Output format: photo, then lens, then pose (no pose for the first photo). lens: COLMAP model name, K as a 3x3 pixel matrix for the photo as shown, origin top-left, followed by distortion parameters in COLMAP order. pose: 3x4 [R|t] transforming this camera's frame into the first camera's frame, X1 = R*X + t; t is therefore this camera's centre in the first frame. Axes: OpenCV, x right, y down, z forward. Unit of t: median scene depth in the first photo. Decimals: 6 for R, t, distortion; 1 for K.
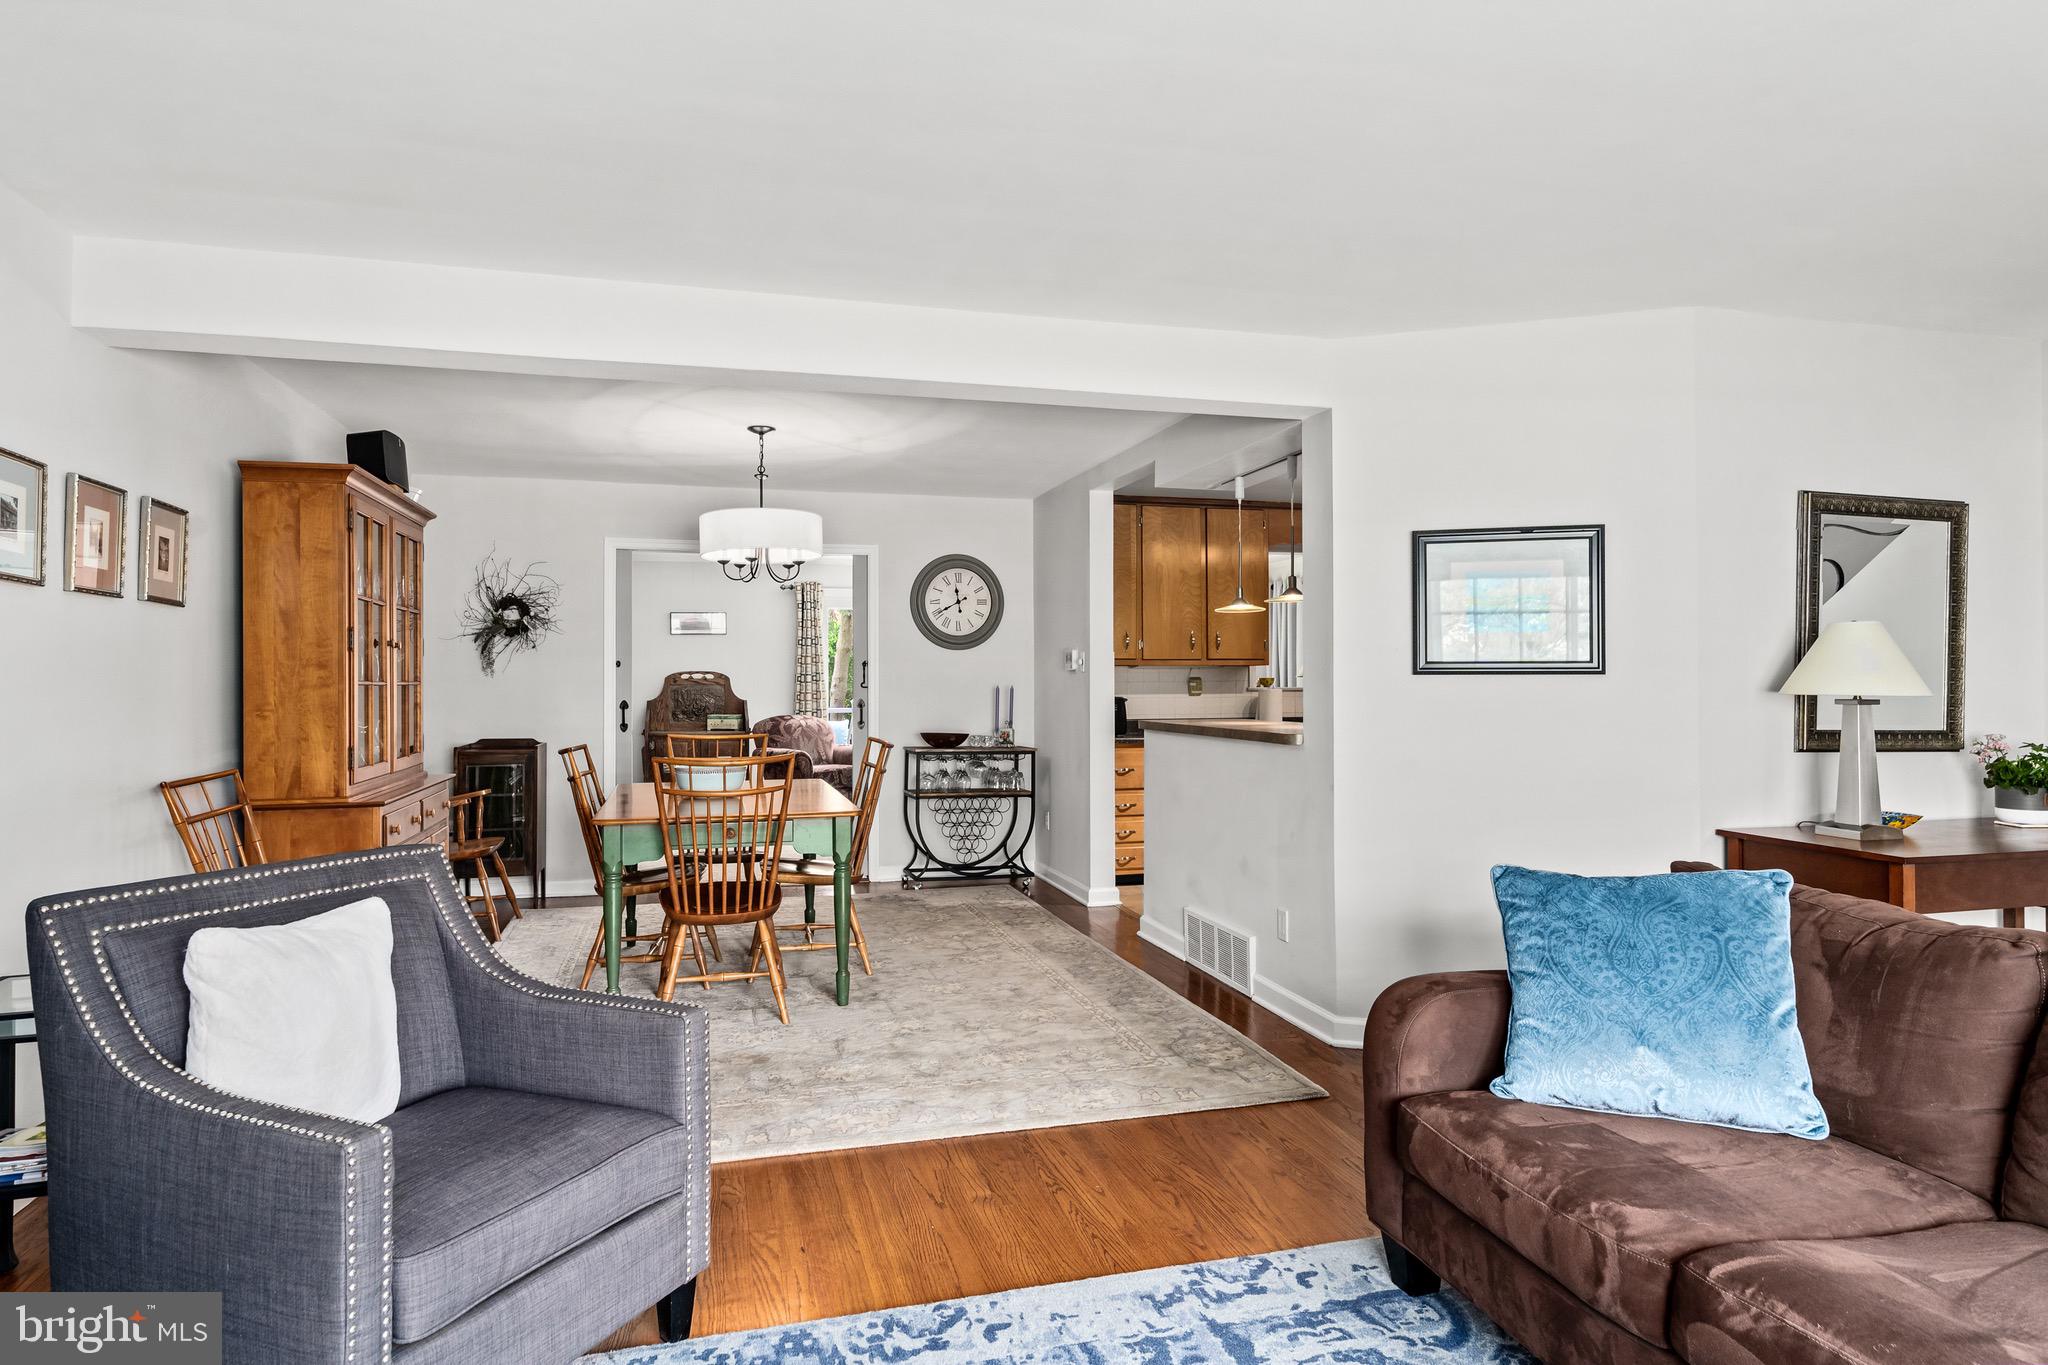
lens RADIAL K [[1163.6, 0, 1011.7], [0, 1163.6, 677.3], [0, 0, 1]] dist [-0.012238, 0.004410]
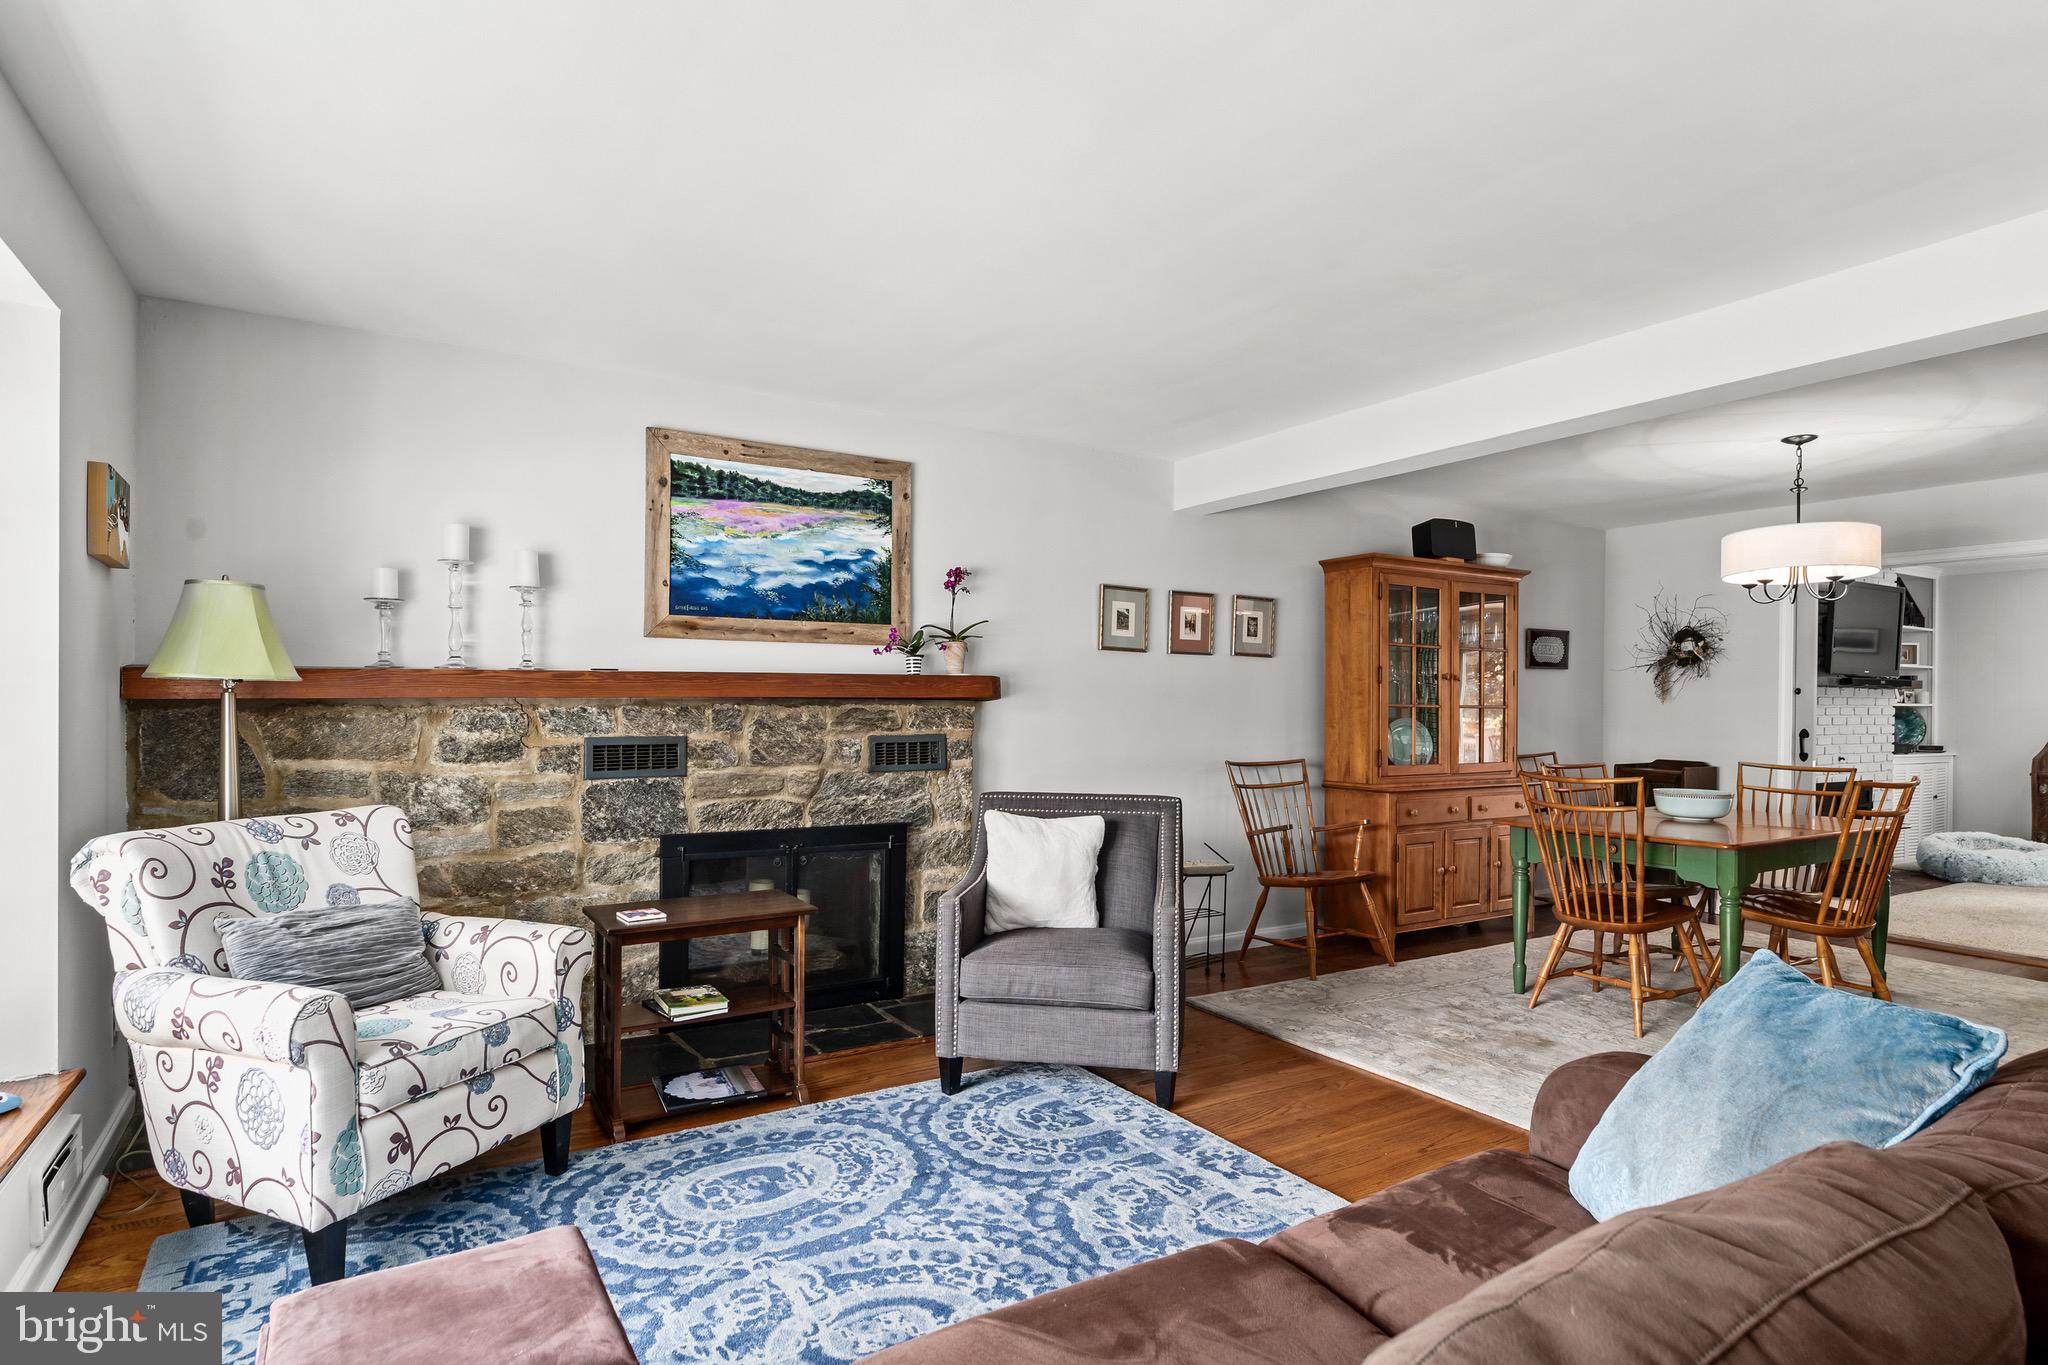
lens RADIAL K [[1104.4, 0, 1032.0], [0, 1104.4, 703.0], [0, 0, 1]] dist [-0.000280, 0.000693]
pose [[0.286944, 0.005415, -0.957932, 0.377607], [-0.008461, 0.999959, 0.003118, 0.000870], [0.957910, 0.007210, 0.286978, 0.126203]]
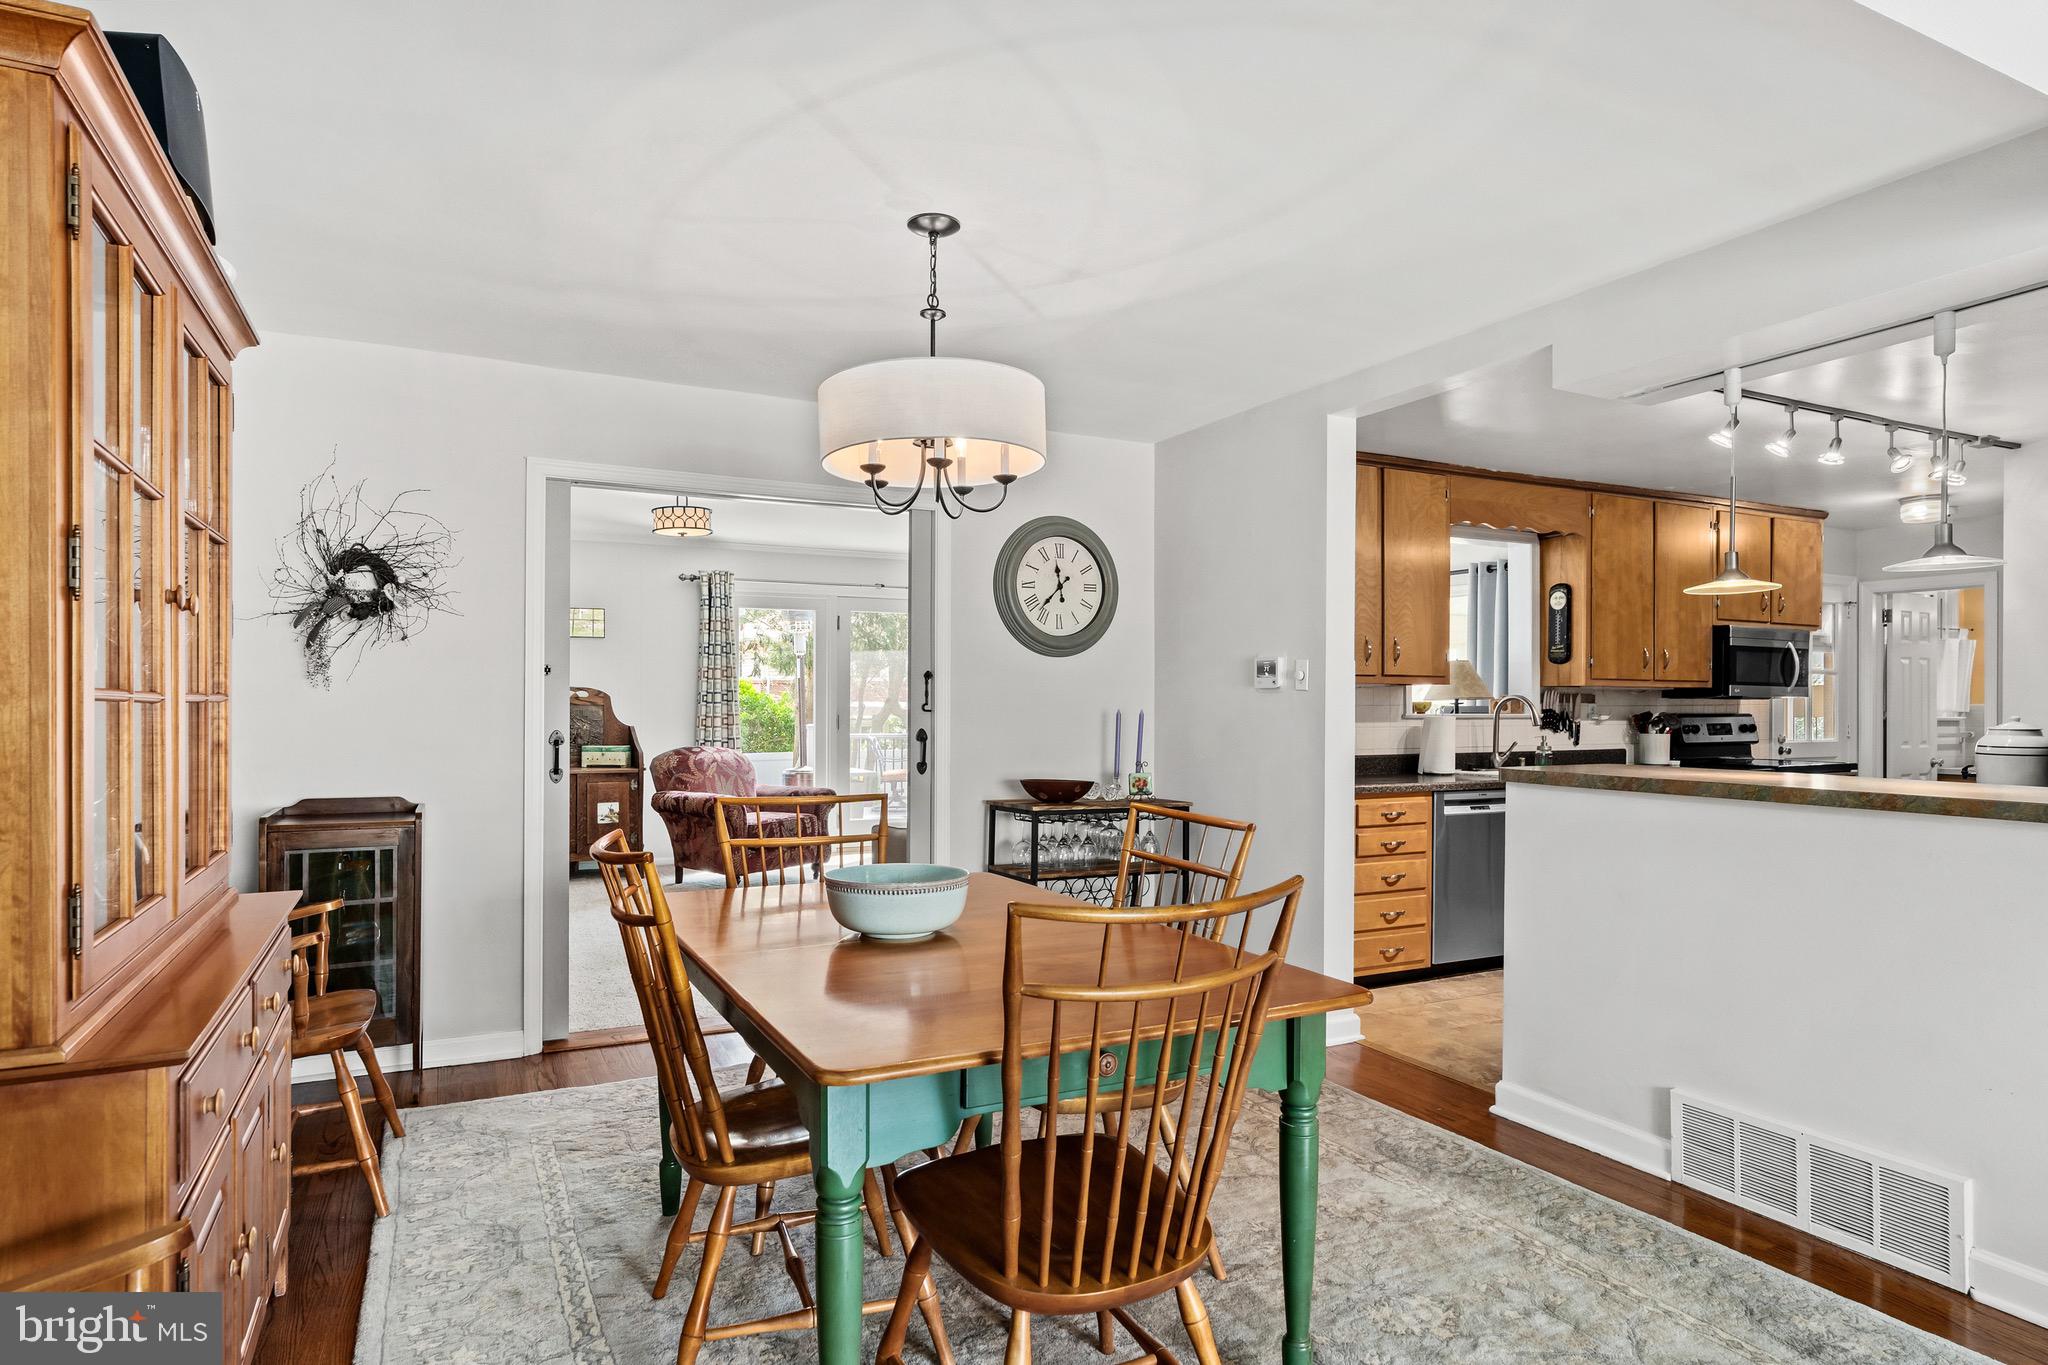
lens RADIAL K [[1163.6, 0, 1024.2], [0, 1163.6, 709.2], [0, 0, 1]] dist [-0.012238, 0.004410]
pose [[0.980830, 0.006019, 0.194771, -0.222488], [-0.007526, 0.999947, 0.006997, 0.002875], [-0.194718, -0.008329, 0.980824, 0.377535]]
